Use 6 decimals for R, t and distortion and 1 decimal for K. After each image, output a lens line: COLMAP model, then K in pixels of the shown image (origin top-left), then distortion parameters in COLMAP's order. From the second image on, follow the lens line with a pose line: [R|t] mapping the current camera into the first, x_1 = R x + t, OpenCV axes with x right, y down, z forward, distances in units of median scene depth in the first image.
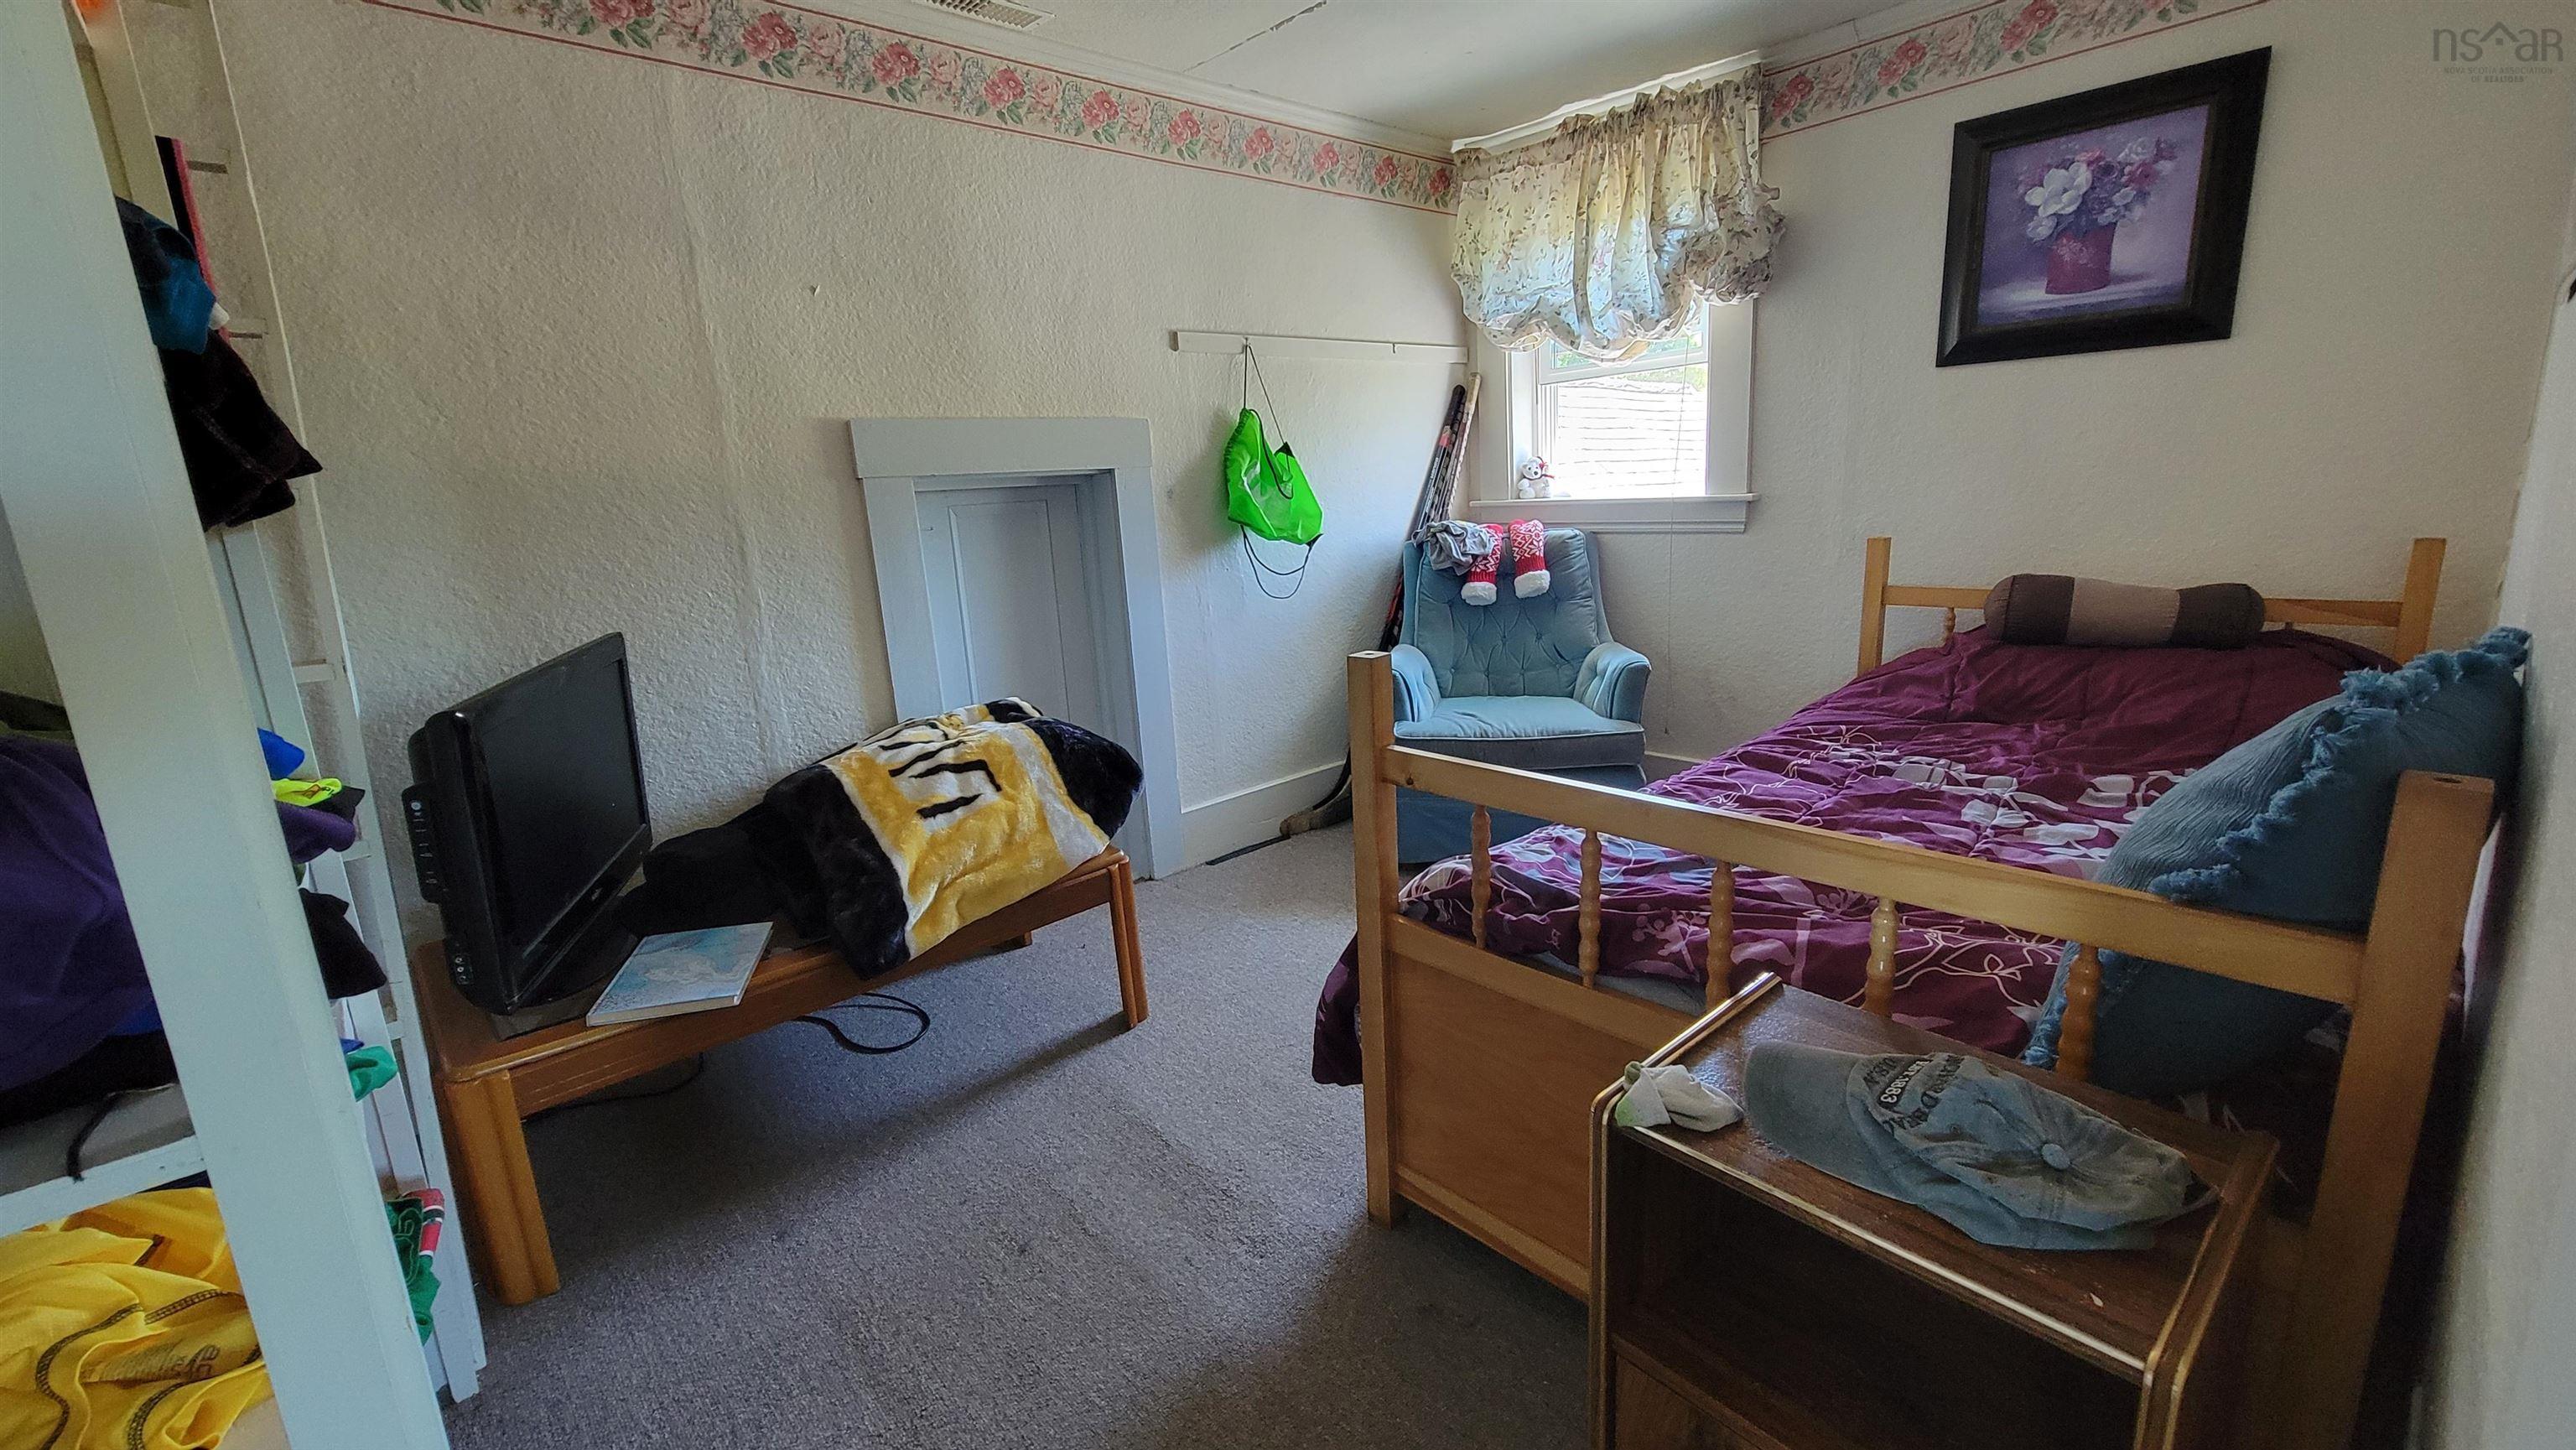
lens RADIAL K [[1051.3, 0, 1289.4], [0, 1051.3, 722.5], [0, 0, 1]] dist [-0.003337, 0.002206]
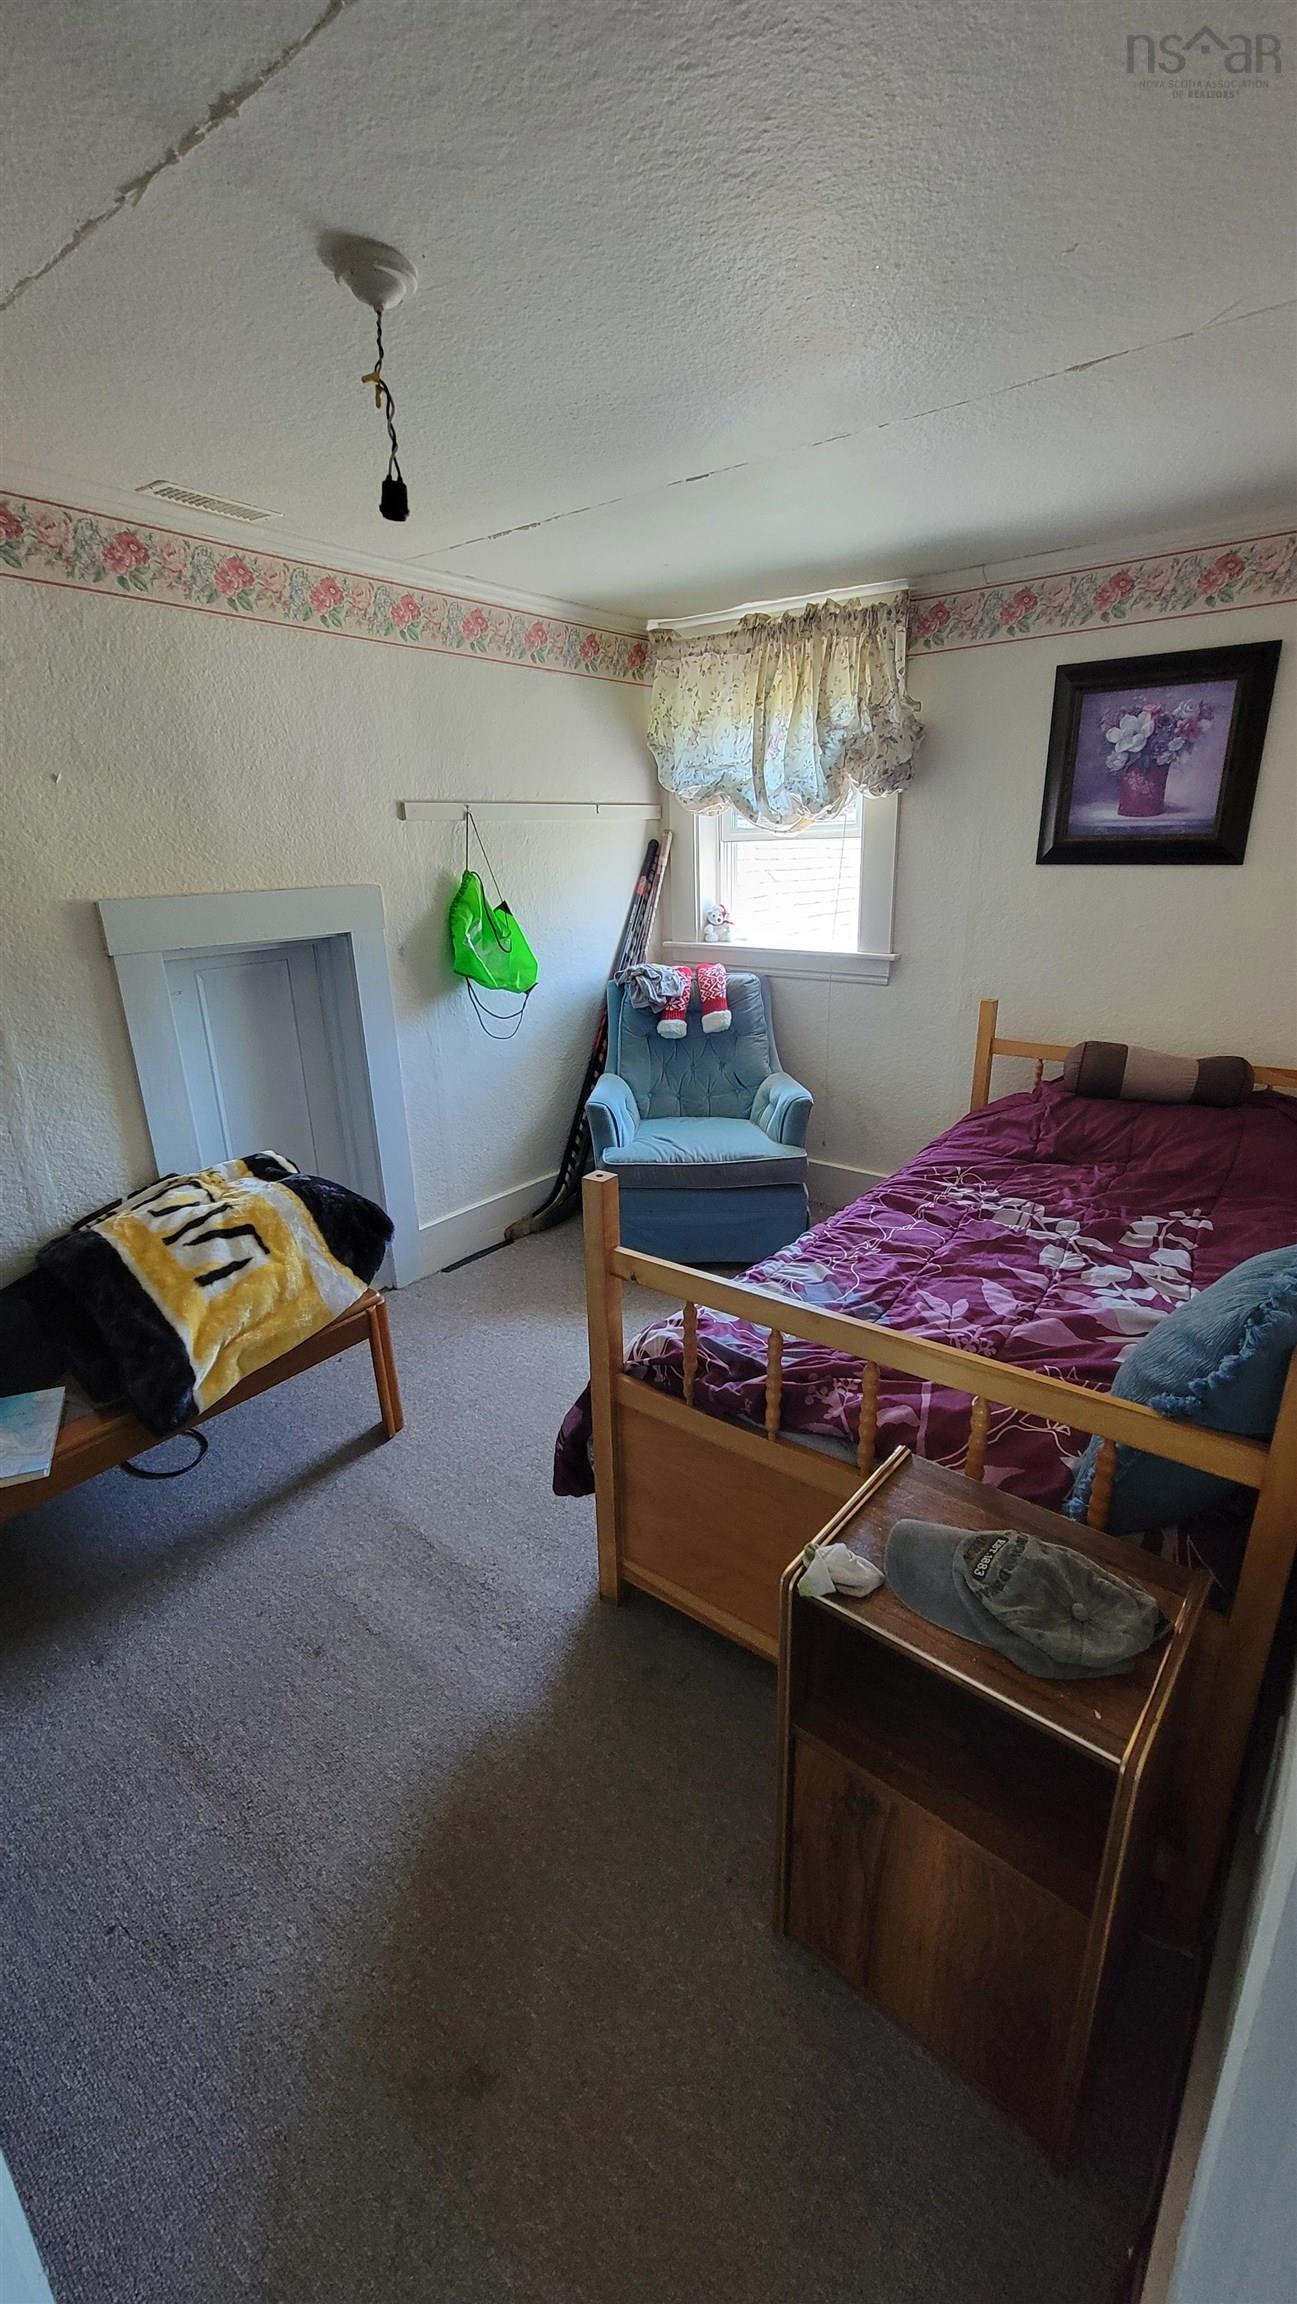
lens RADIAL K [[940.3, 0, 649.5], [0, 940.3, 1155.5], [0, 0, 1]] dist [-0.003337, 0.002206]
pose [[0.985997, -0.021203, 0.165409, -0.030550], [0.005342, 0.995391, 0.095746, -0.122697], [-0.166677, -0.093522, 0.981566, -0.054500]]
